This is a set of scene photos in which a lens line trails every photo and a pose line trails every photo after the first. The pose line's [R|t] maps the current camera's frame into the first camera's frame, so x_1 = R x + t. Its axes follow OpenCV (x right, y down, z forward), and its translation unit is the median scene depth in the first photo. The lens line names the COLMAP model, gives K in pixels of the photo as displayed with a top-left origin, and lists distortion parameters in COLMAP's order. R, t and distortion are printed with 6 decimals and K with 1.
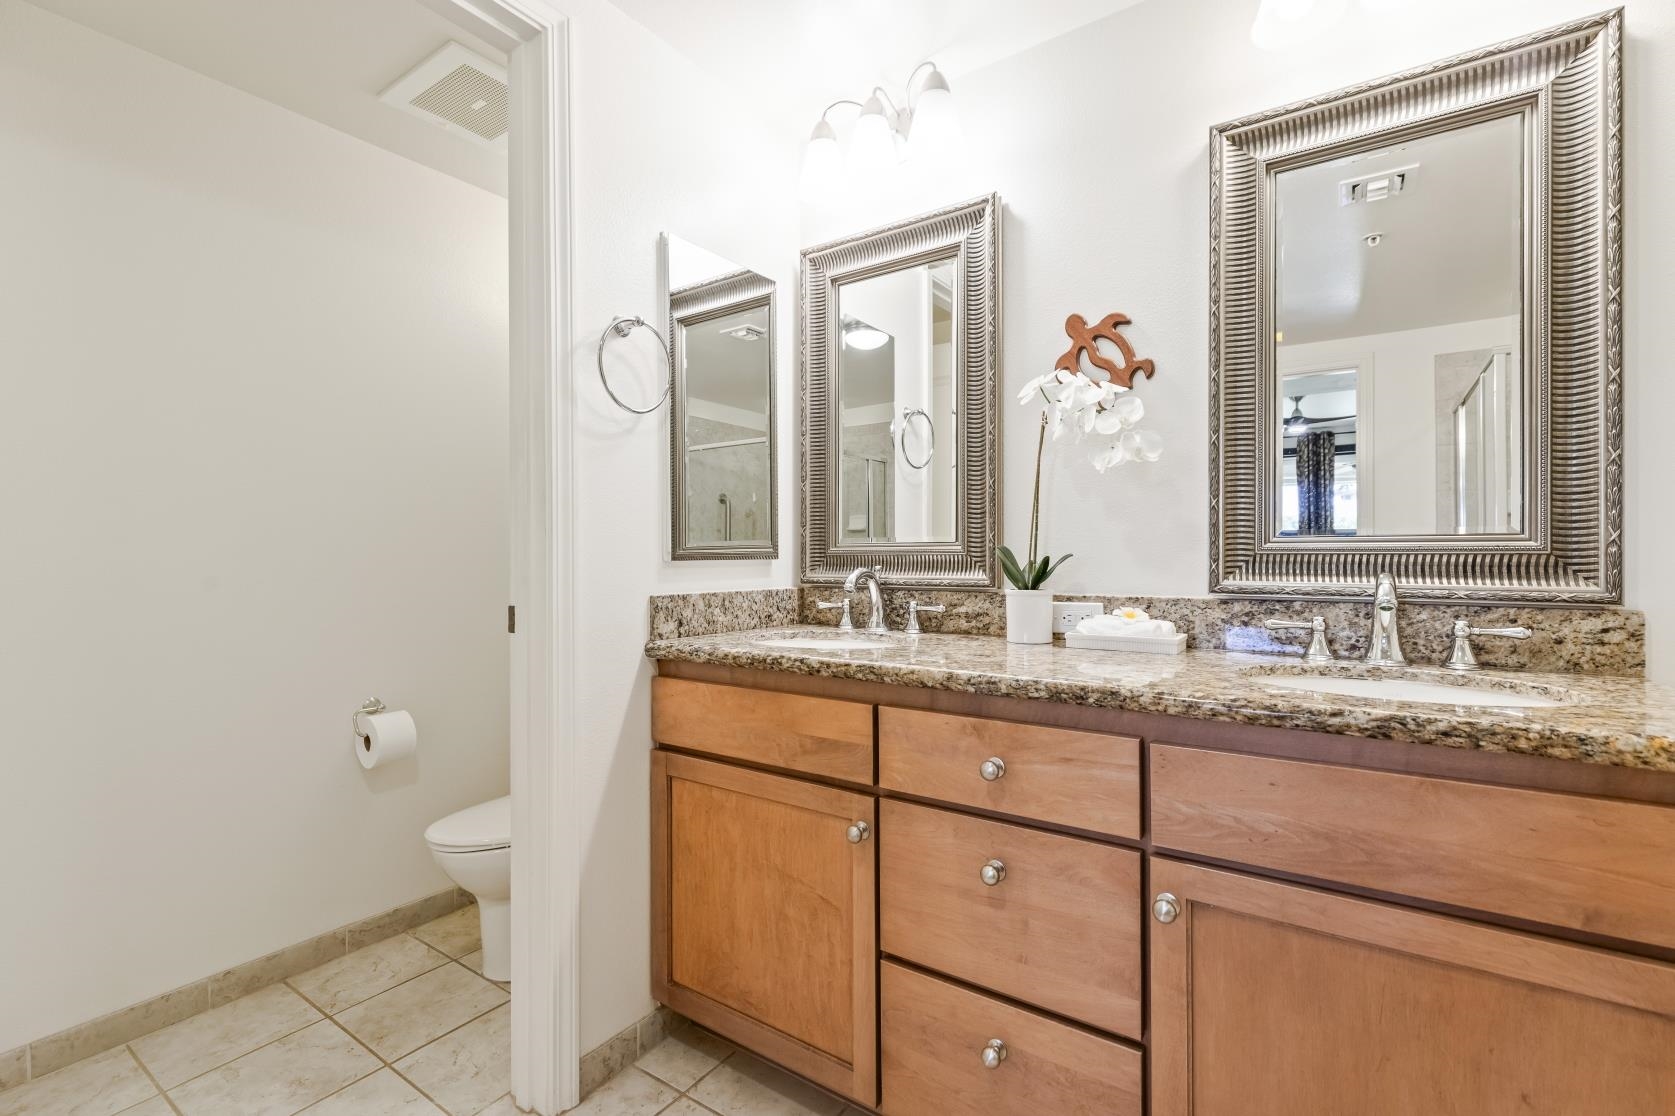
lens RADIAL K [[743.8, 0, 851.5], [0, 743.8, 556.7], [0, 0, 1]] dist [0.004234, -0.000281]
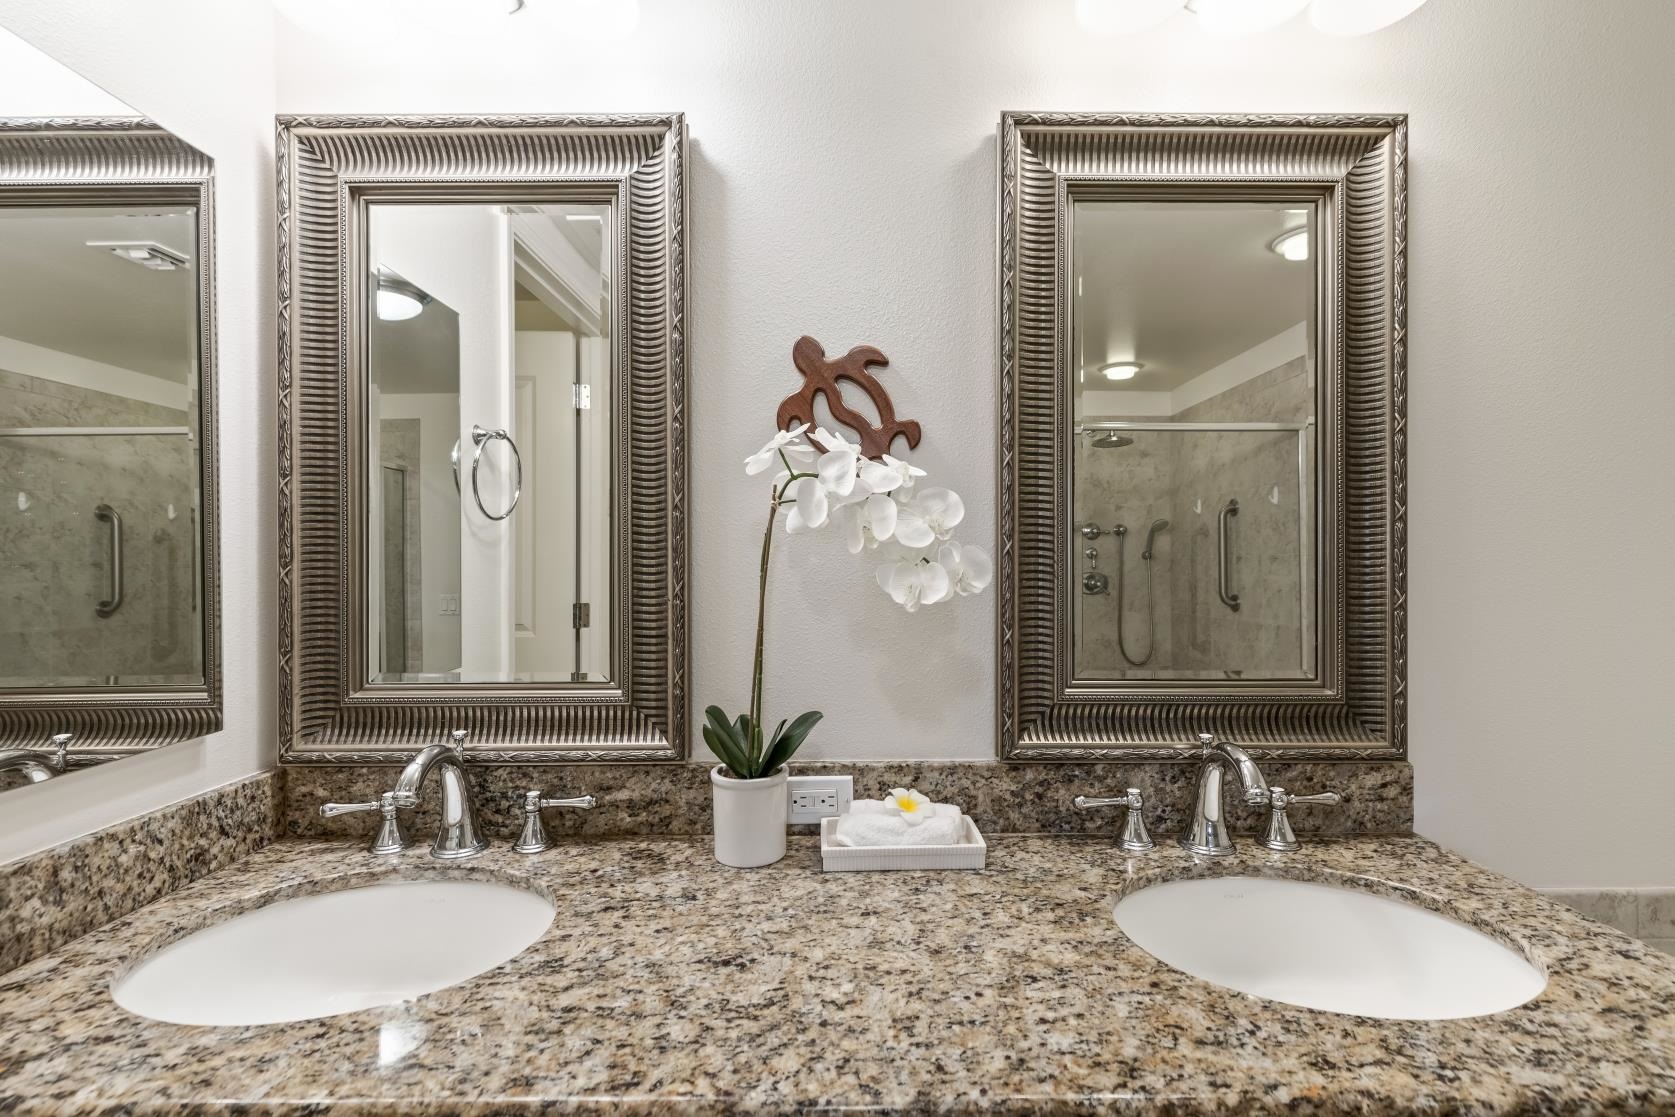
lens RADIAL K [[745.3, 0, 845.5], [0, 745.3, 562.1], [0, 0, 1]] dist [0.001970, -0.000278]
pose [[0.825294, -0.002205, 0.564699, -0.047579], [0.000854, 0.999996, 0.002657, -0.136587], [-0.564702, -0.001710, 0.825293, 0.464169]]
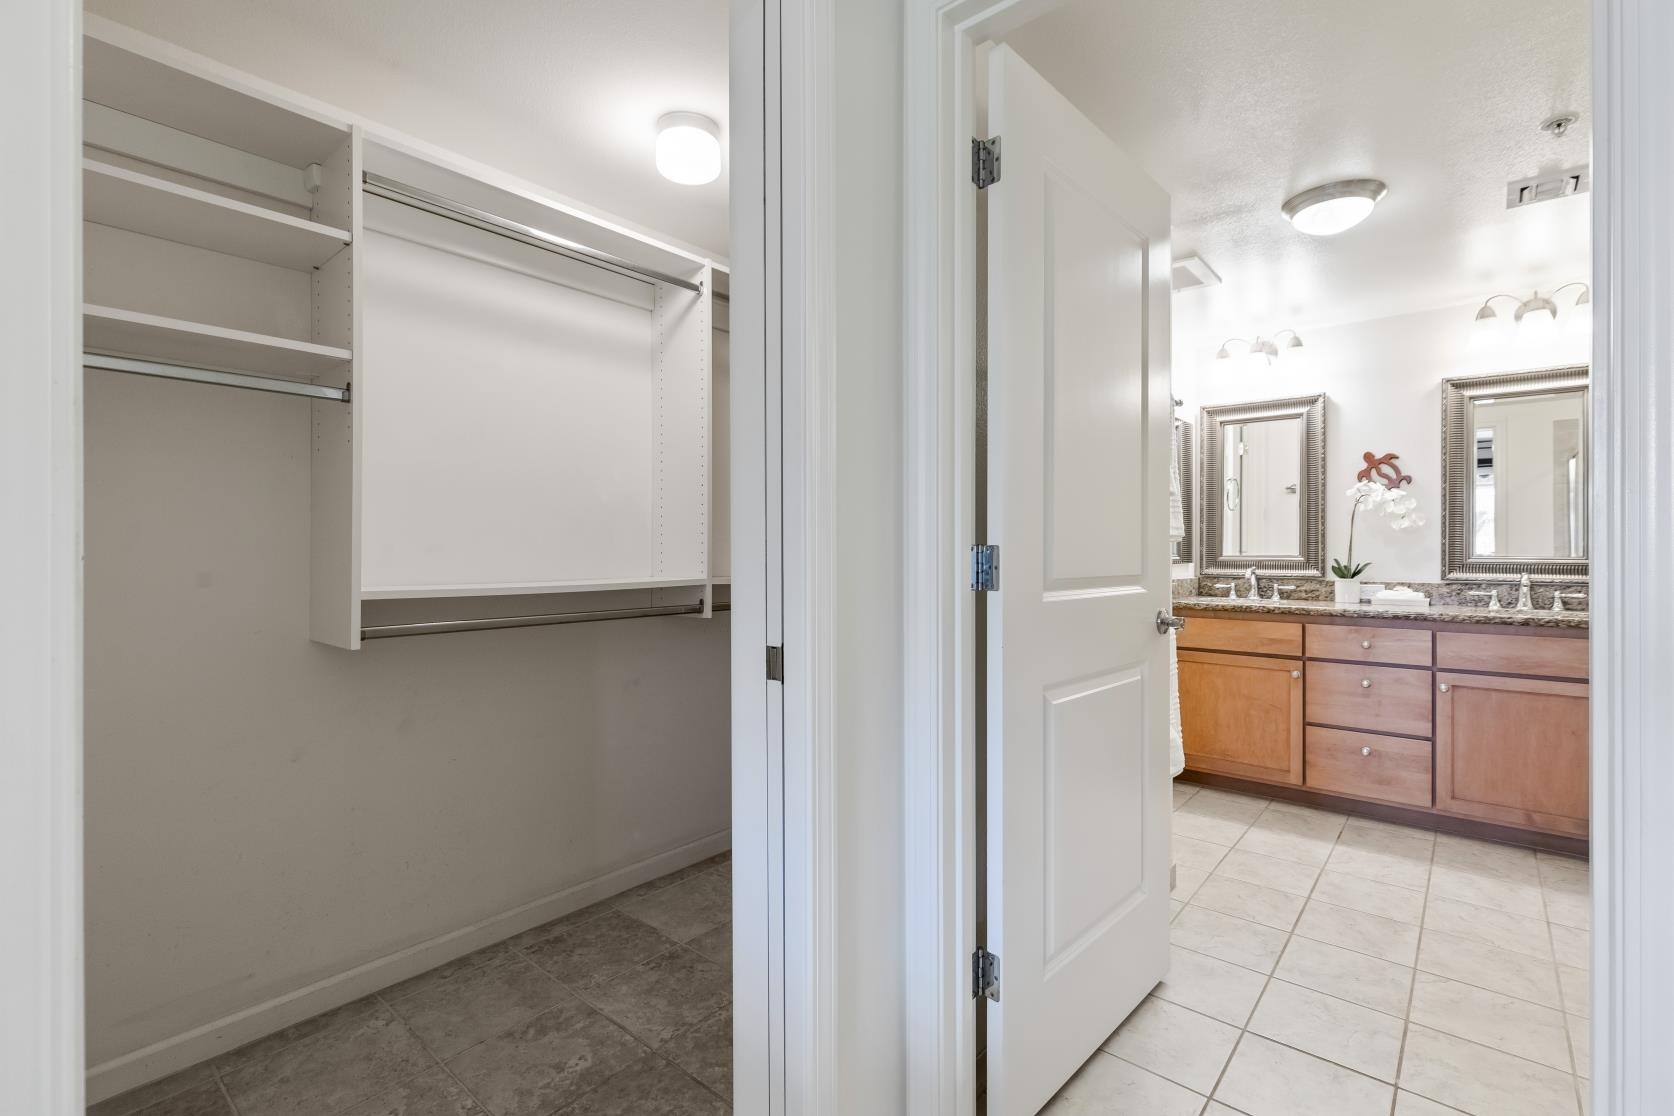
lens RADIAL K [[750.3, 0, 848.2], [0, 750.3, 551.3], [0, 0, 1]] dist [0.001969, -0.000385]
pose [[0.995454, 0.004479, -0.095138, -1.060688], [-0.004364, 0.999989, 0.001412, -0.034338], [0.095143, -0.000991, 0.995463, -1.402715]]
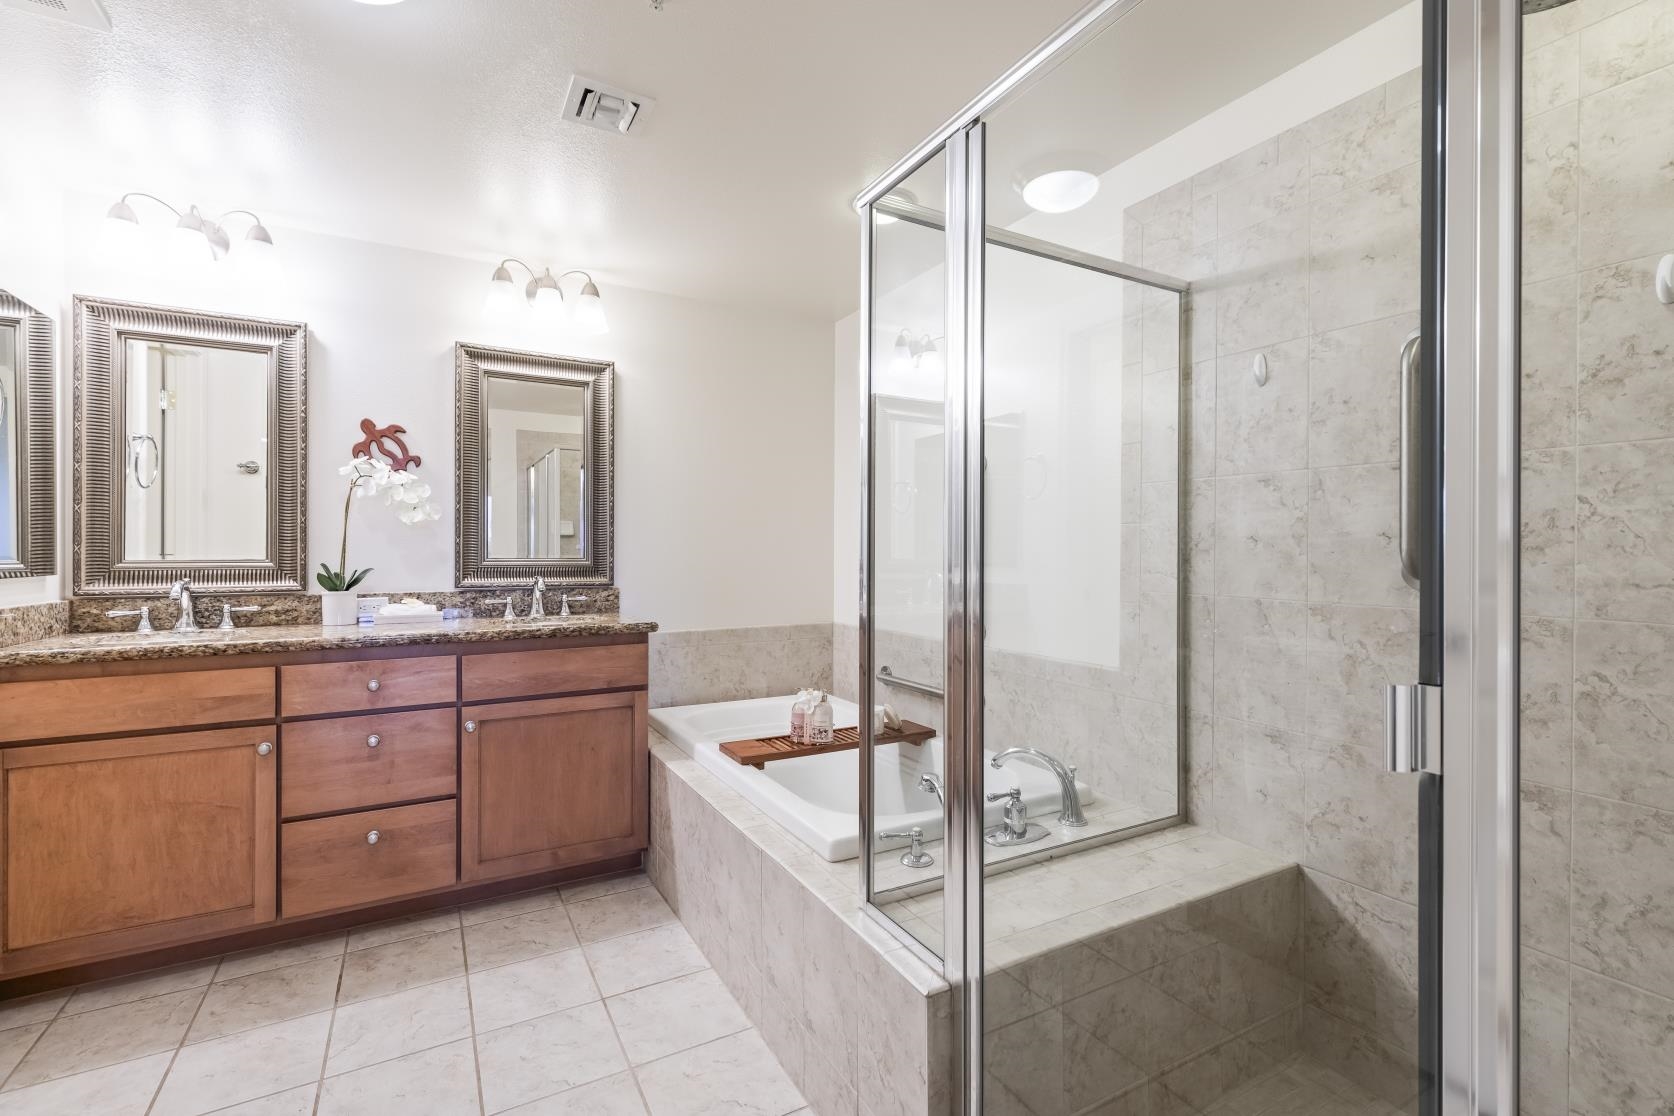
lens RADIAL K [[750.3, 0, 848.2], [0, 750.3, 551.3], [0, 0, 1]] dist [0.001969, -0.000385]
pose [[0.433435, 0.004230, 0.901175, -0.754633], [-0.000346, 0.999990, -0.004527, -0.034222], [-0.901185, 0.001650, 0.433432, -0.678567]]
